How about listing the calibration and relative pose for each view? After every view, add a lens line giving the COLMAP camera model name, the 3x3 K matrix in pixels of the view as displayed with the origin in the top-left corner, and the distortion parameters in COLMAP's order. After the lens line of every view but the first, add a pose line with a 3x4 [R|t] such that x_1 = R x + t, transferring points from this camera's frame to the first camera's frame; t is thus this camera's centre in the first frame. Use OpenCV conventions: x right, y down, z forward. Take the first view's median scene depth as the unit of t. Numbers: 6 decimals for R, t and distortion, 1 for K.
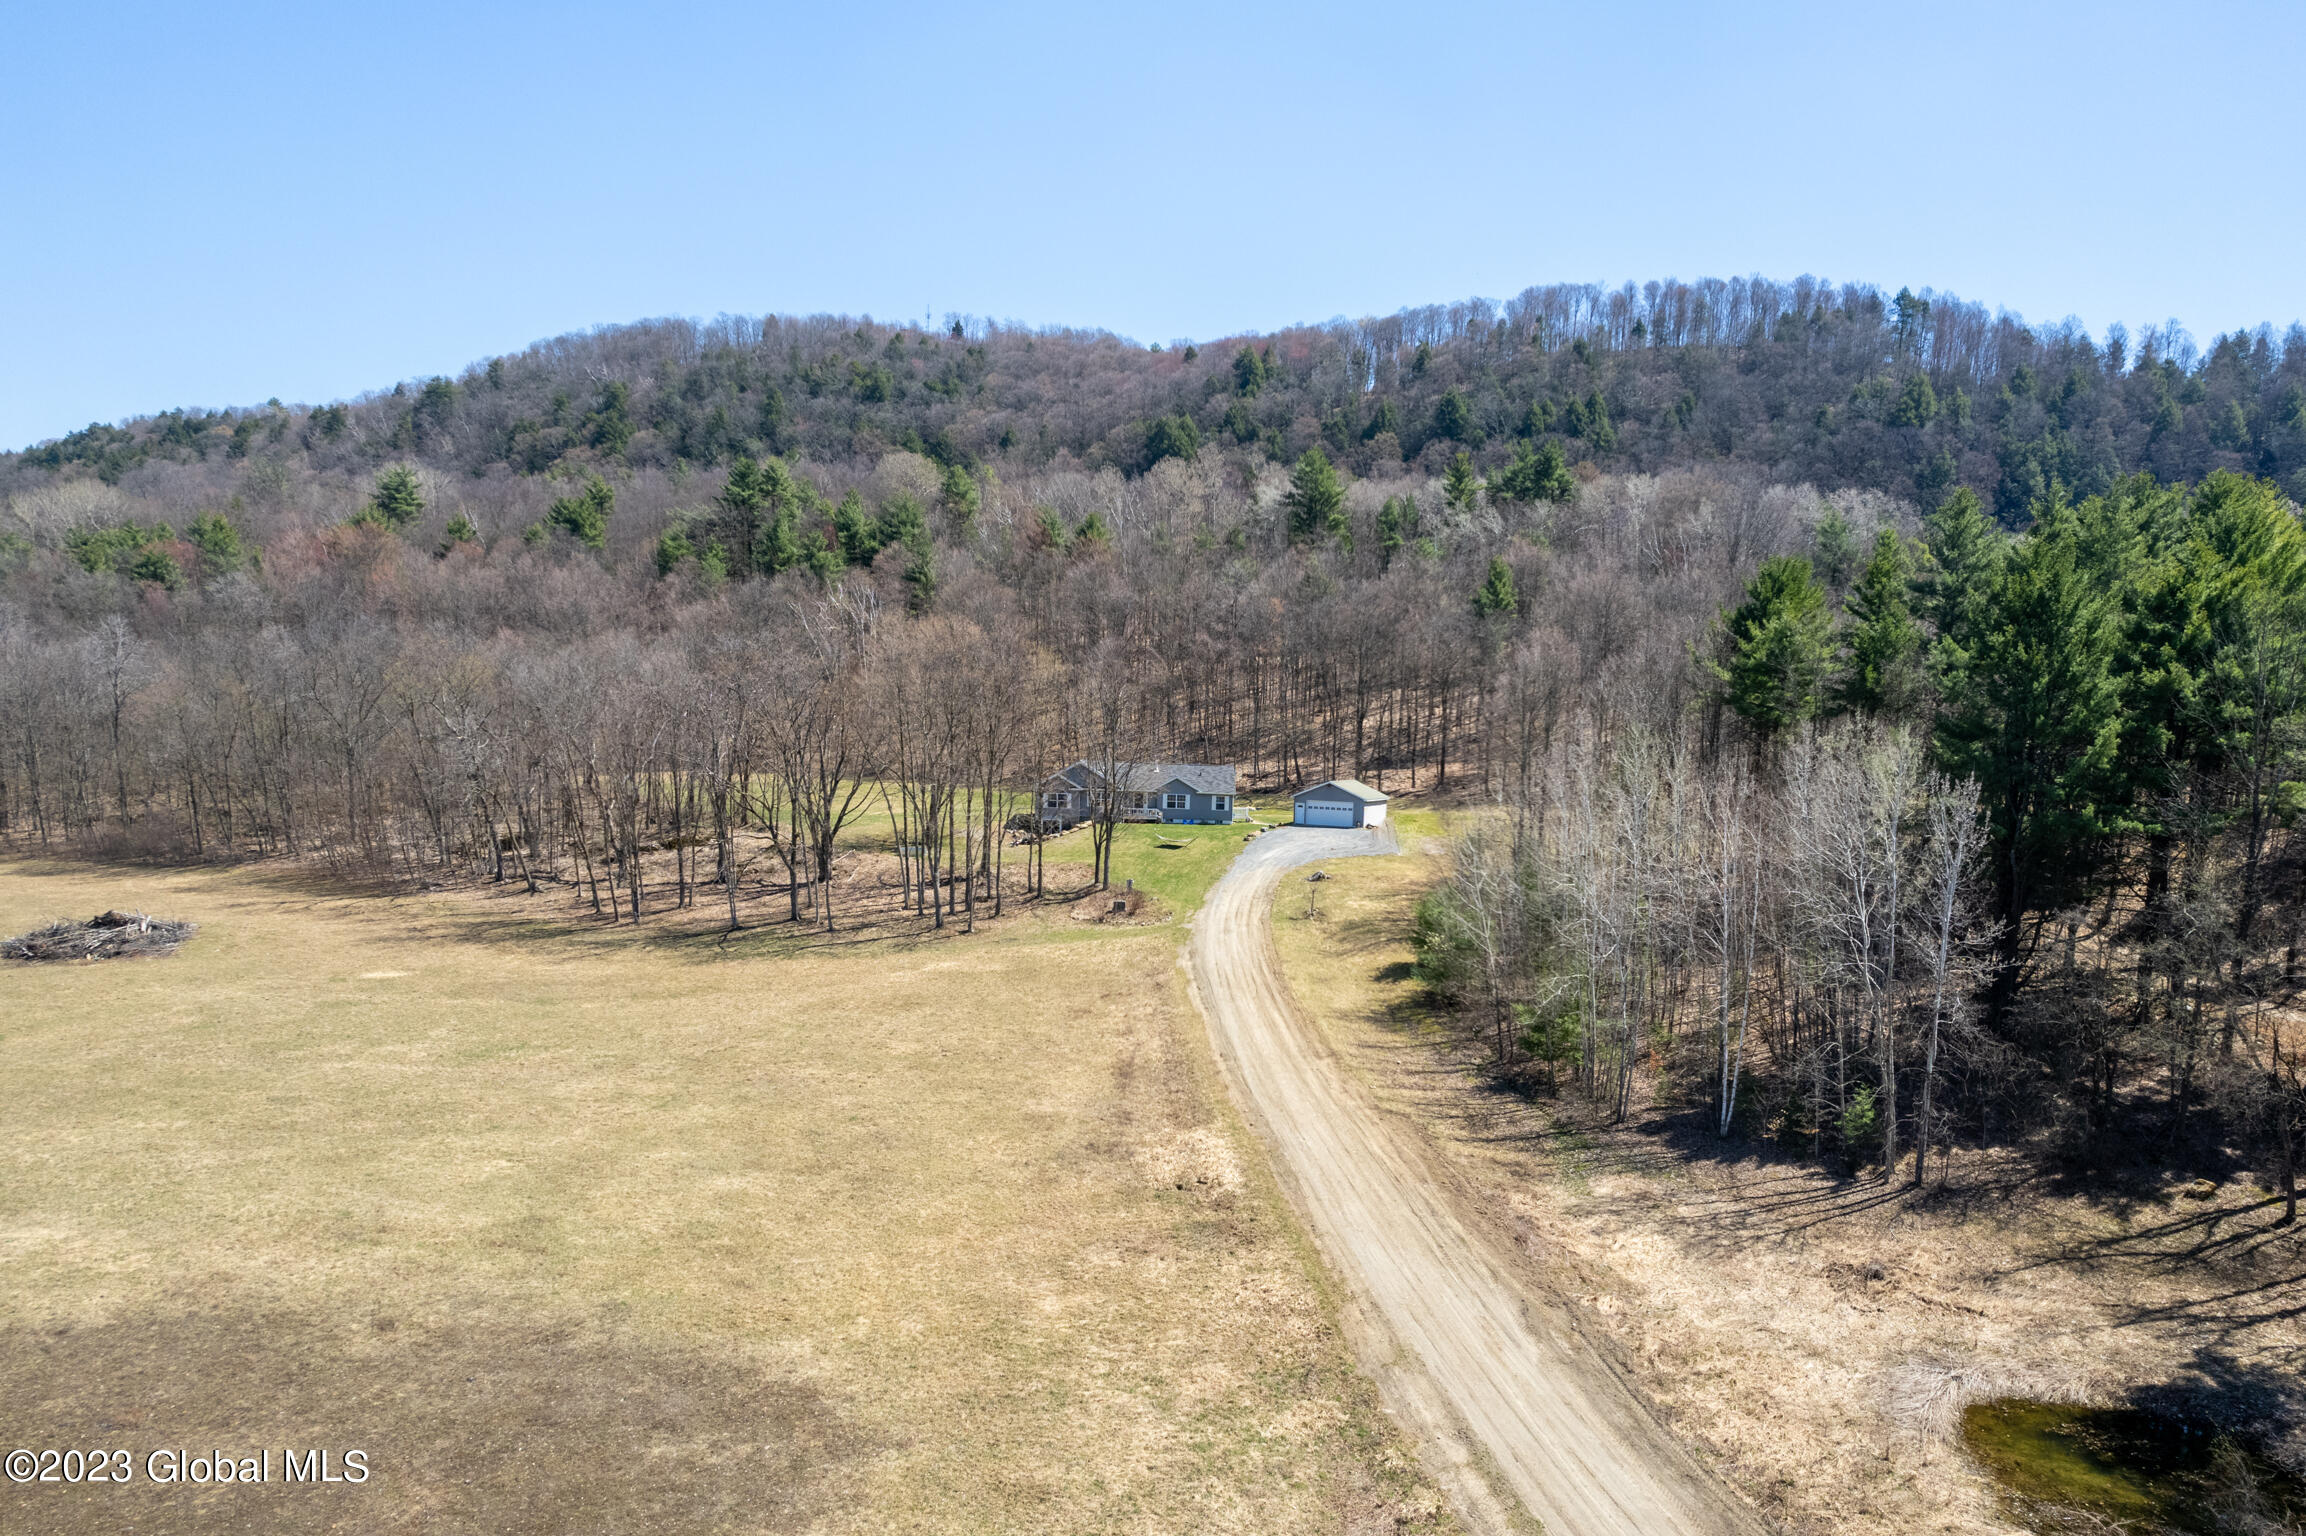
lens RADIAL K [[1660.8, 0, 1422.2], [0, 1660.8, 997.5], [0, 0, 1]] dist [-0.012183, -0.005191]
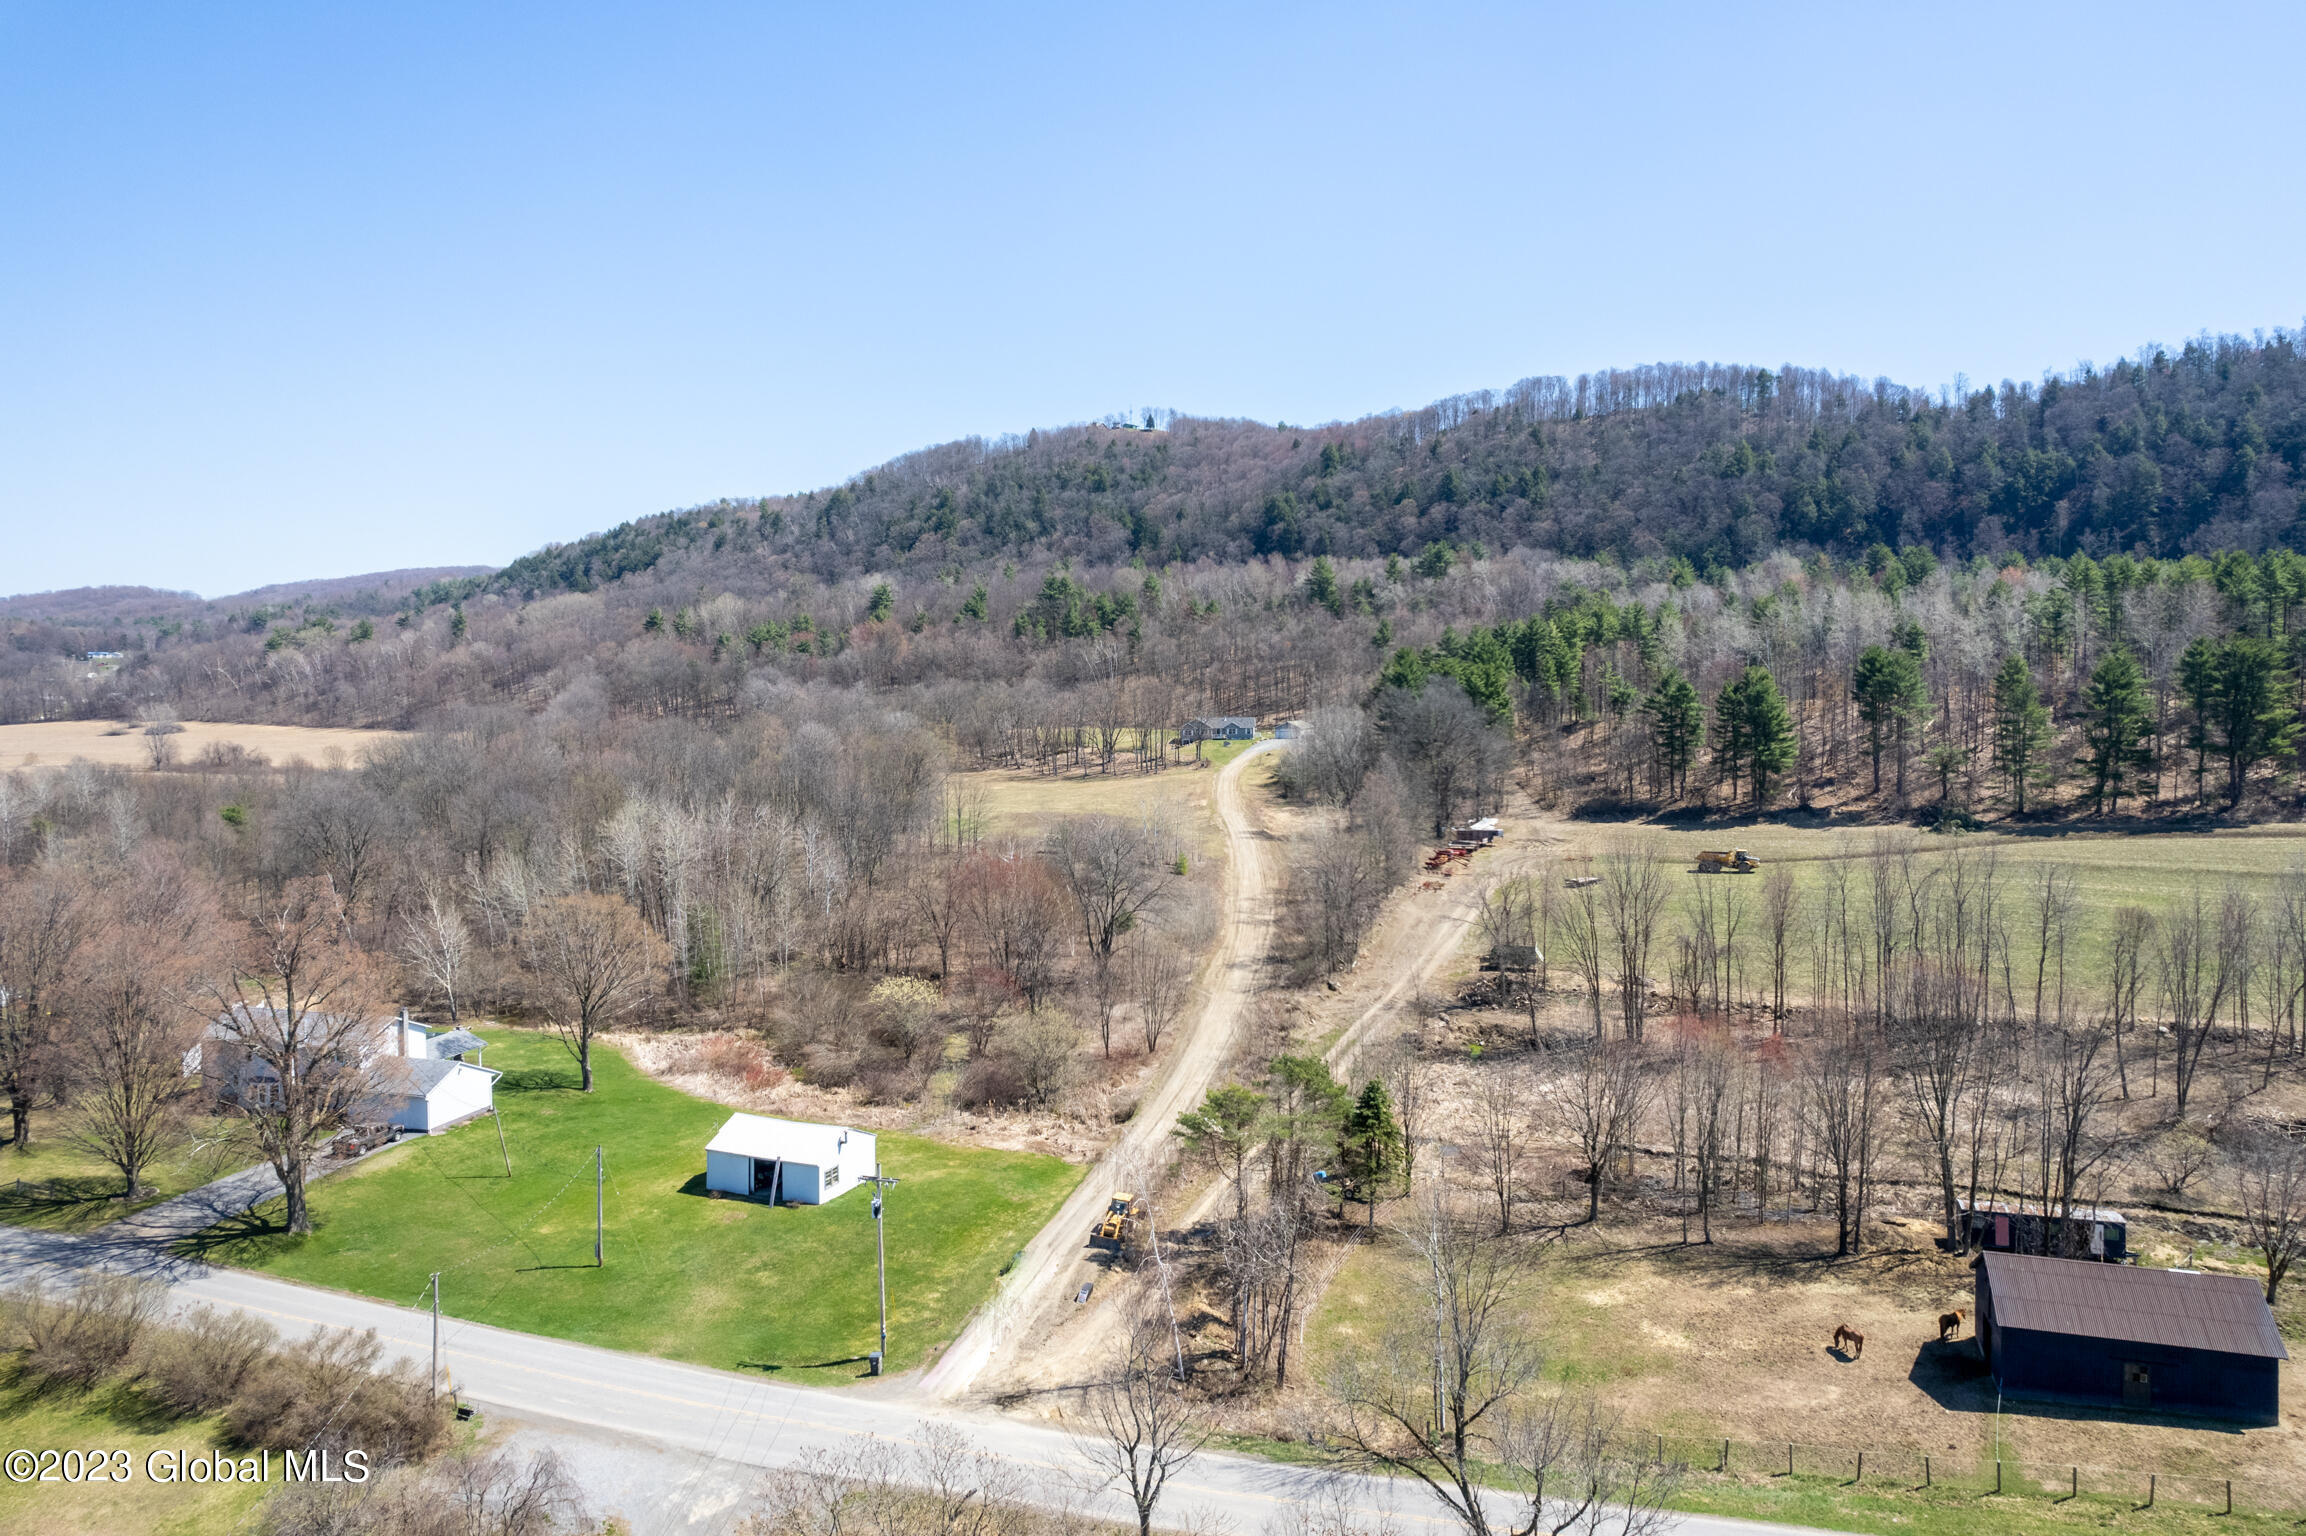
lens RADIAL K [[1833.4, 0, 1153.0], [0, 1833.4, 768.0], [0, 0, 1]] dist [0.043712, -0.000795]
pose [[0.962453, -0.035672, -0.269094, 0.321367], [0.008539, 0.994816, -0.101337, 0.146816], [0.271314, 0.095234, 0.957768, -1.141894]]
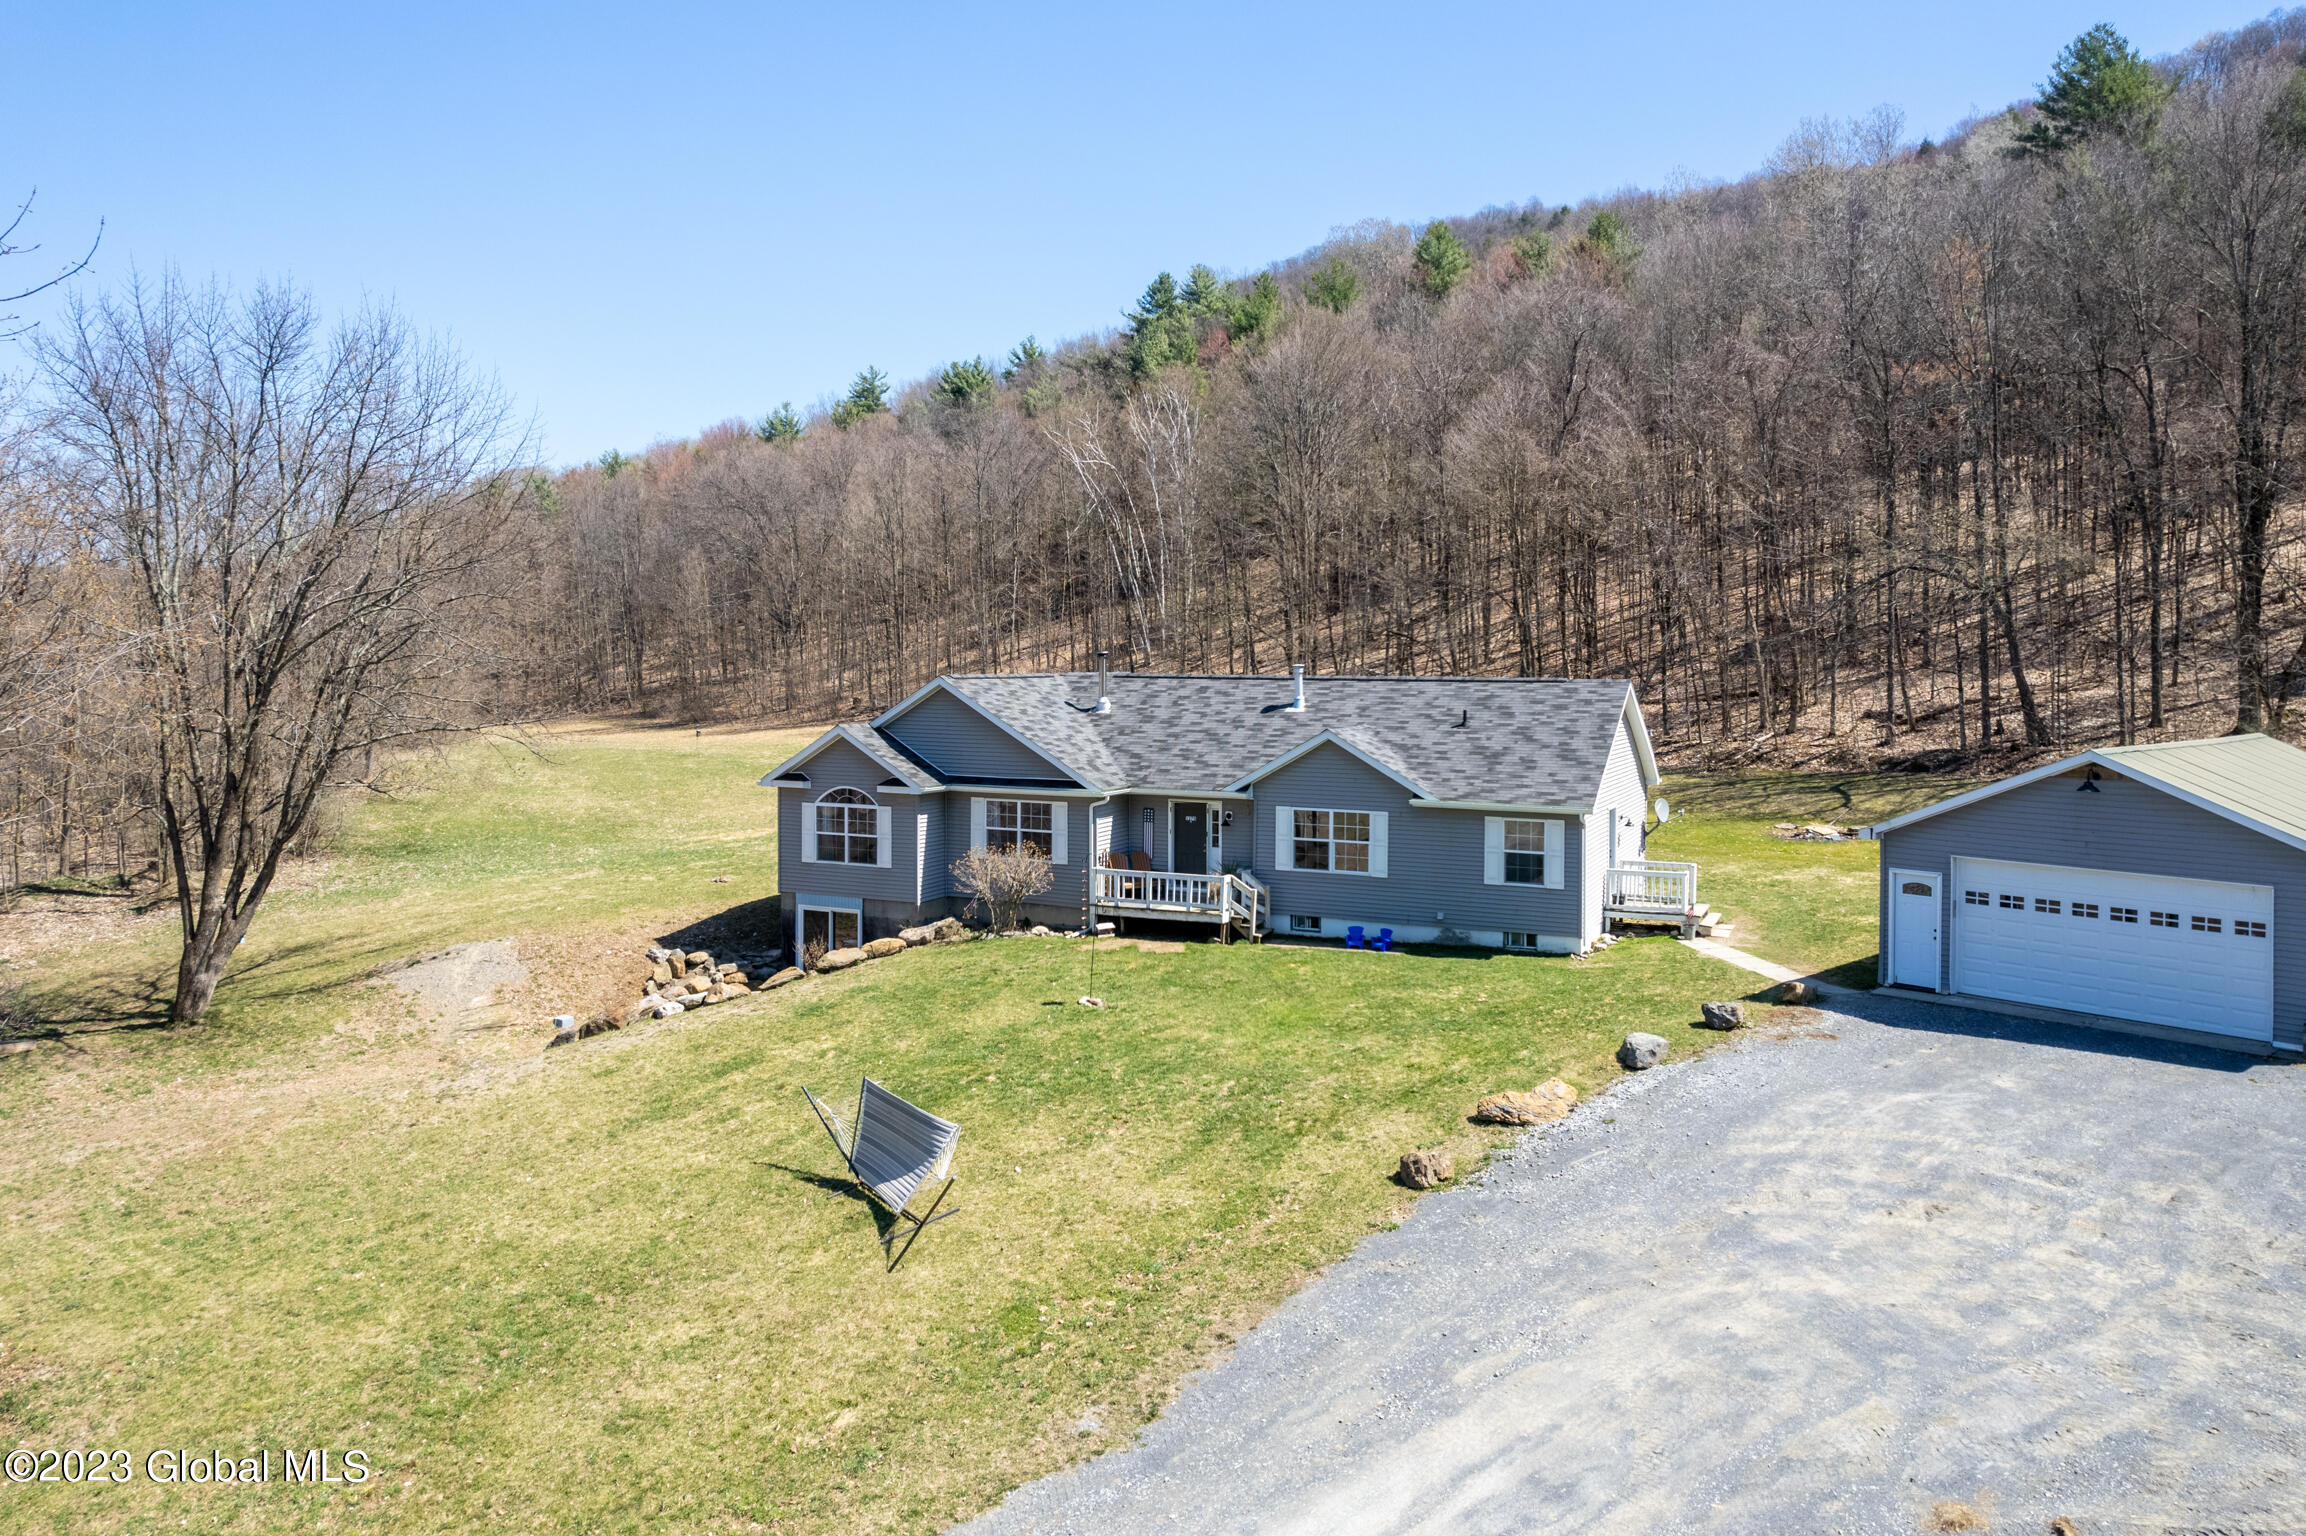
lens RADIAL K [[1592.9, 0, 1172.5], [0, 1592.9, 652.3], [0, 0, 1]] dist [-0.040025, 0.005543]
pose [[0.811135, -0.042844, -0.583288, -0.023729], [-0.059147, 0.986191, -0.154689, -0.067333], [0.581861, 0.159973, 0.797400, 0.502578]]
